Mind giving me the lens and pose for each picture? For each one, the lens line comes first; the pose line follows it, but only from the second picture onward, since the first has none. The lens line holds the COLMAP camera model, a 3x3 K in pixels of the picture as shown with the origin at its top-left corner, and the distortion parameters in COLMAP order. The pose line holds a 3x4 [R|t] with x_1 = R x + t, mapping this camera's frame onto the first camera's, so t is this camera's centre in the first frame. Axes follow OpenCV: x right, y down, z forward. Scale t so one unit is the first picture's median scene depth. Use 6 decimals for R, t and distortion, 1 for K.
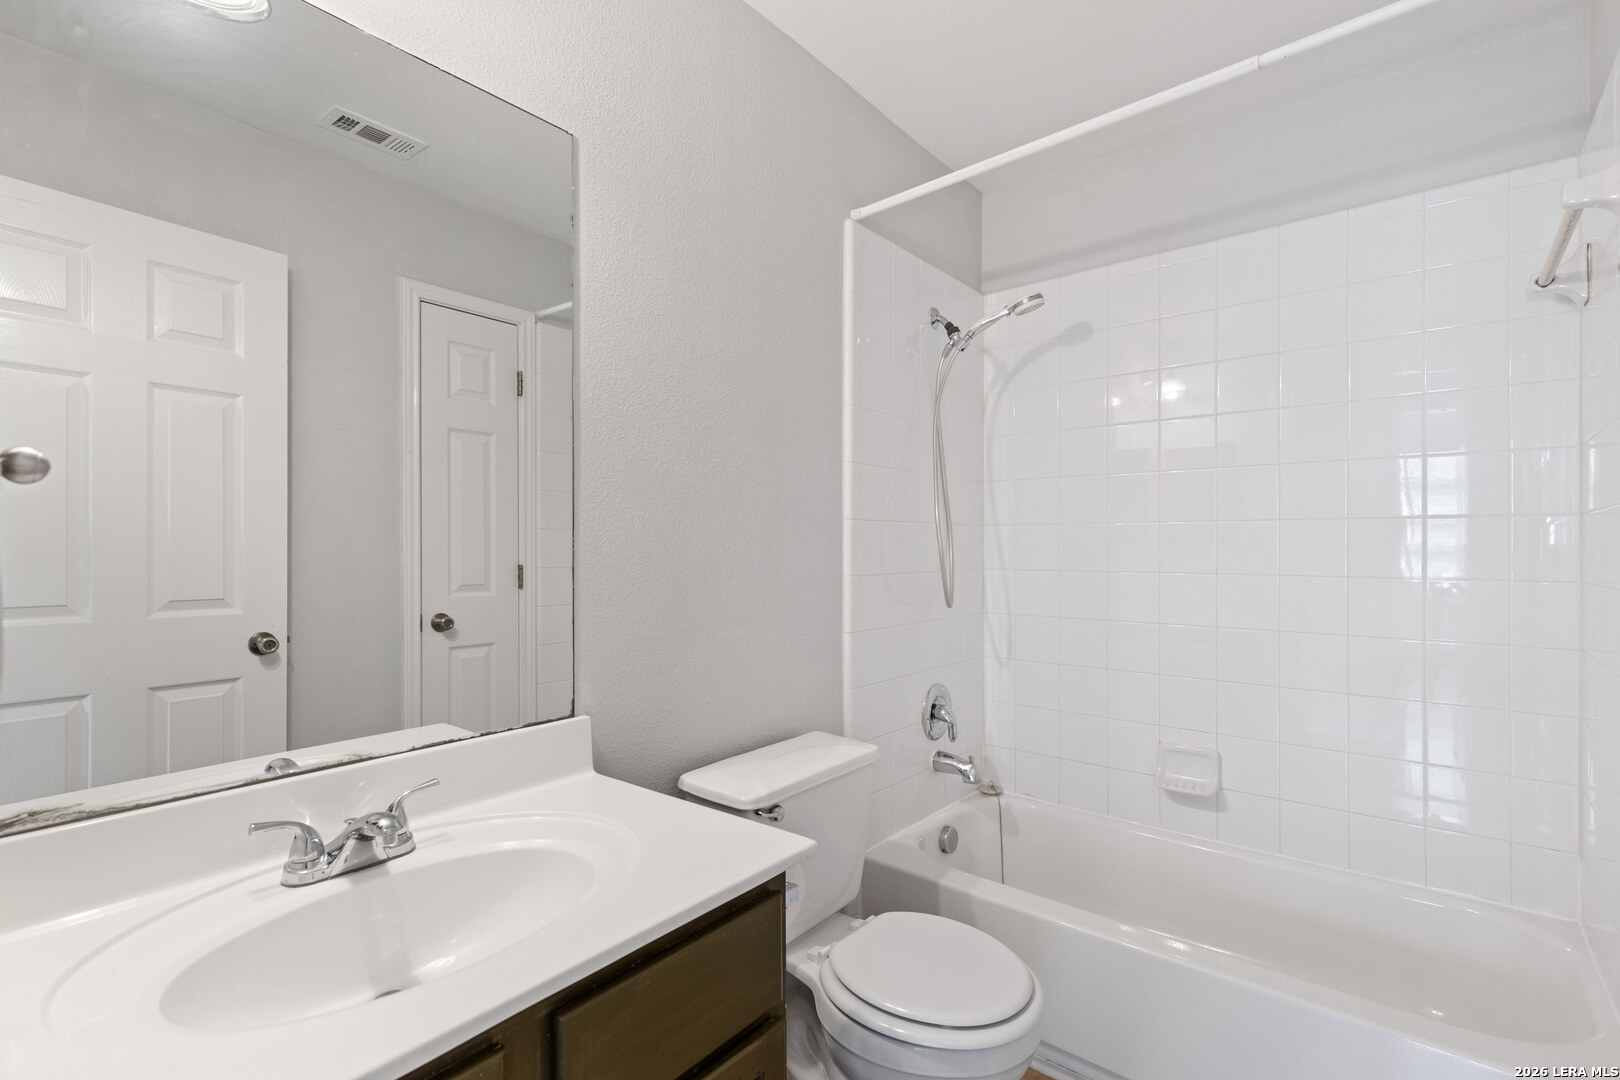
lens RADIAL K [[734.9, 0, 811.0], [0, 734.9, 542.5], [0, 0, 1]] dist [0.000383, -0.000009]
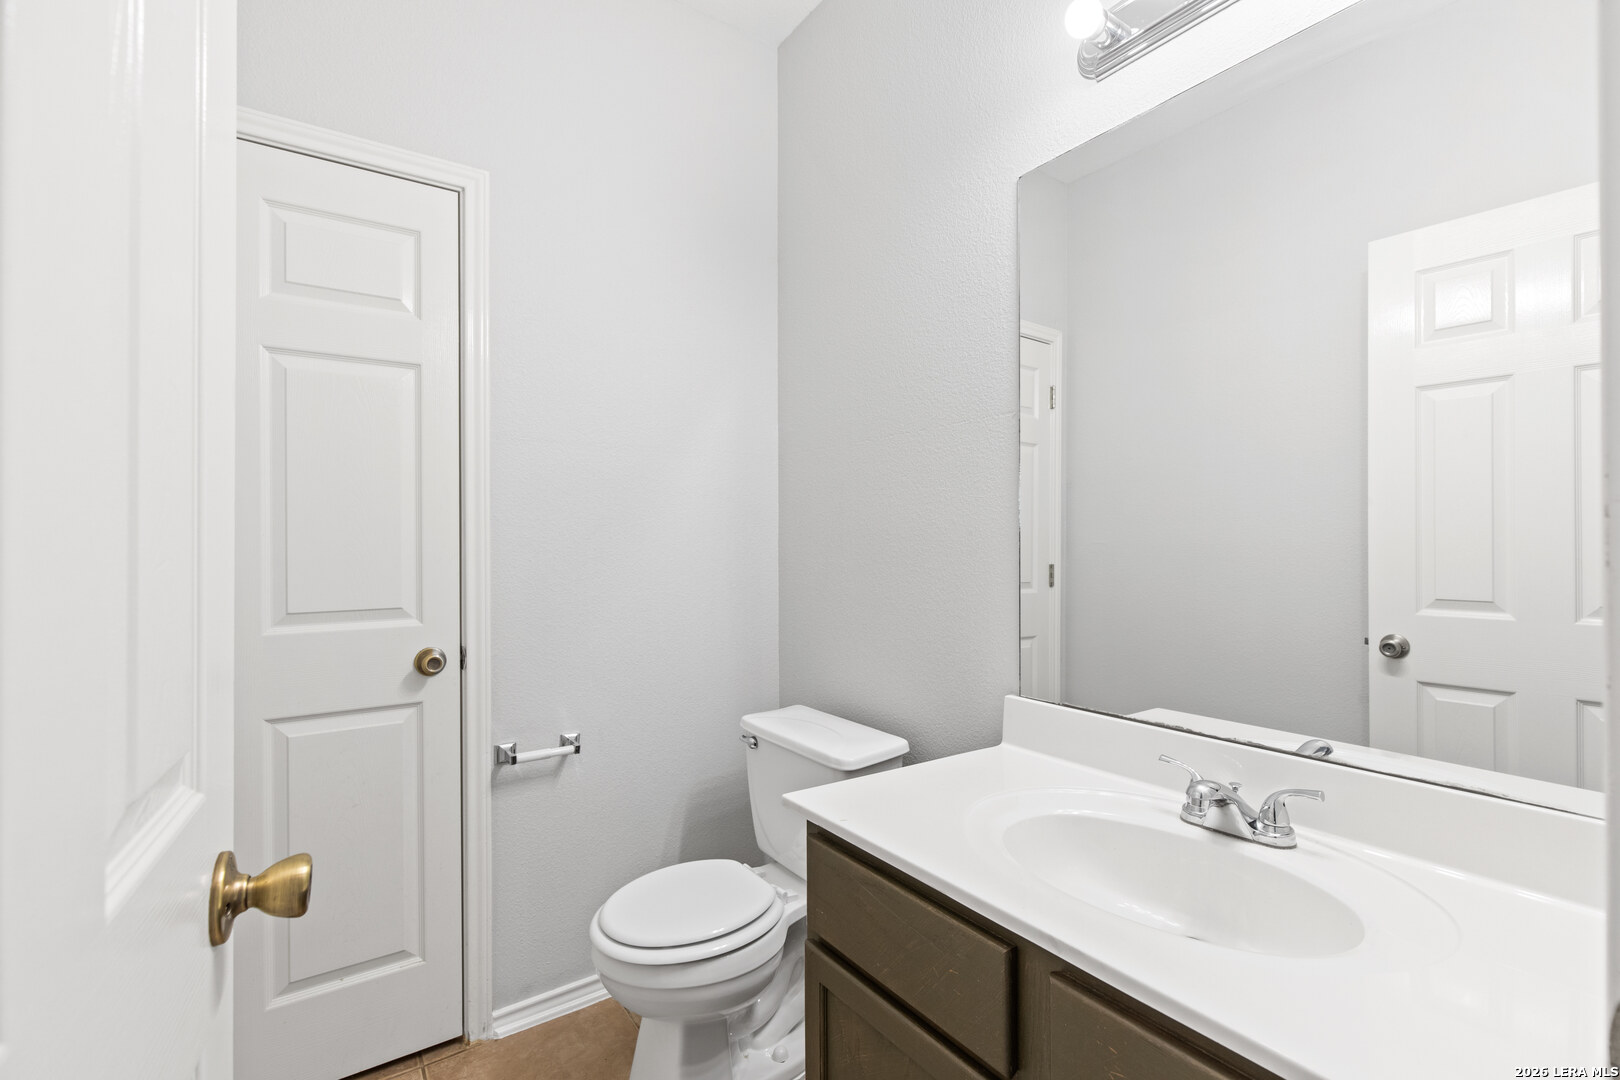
lens RADIAL K [[734.9, 0, 809.7], [0, 734.9, 541.3], [0, 0, 1]] dist [0.000383, -0.000009]
pose [[-0.265956, -0.001640, -0.963984, 0.552826], [0.004001, 0.999988, -0.002805, -0.006393], [0.963977, -0.004603, -0.265946, 0.579729]]
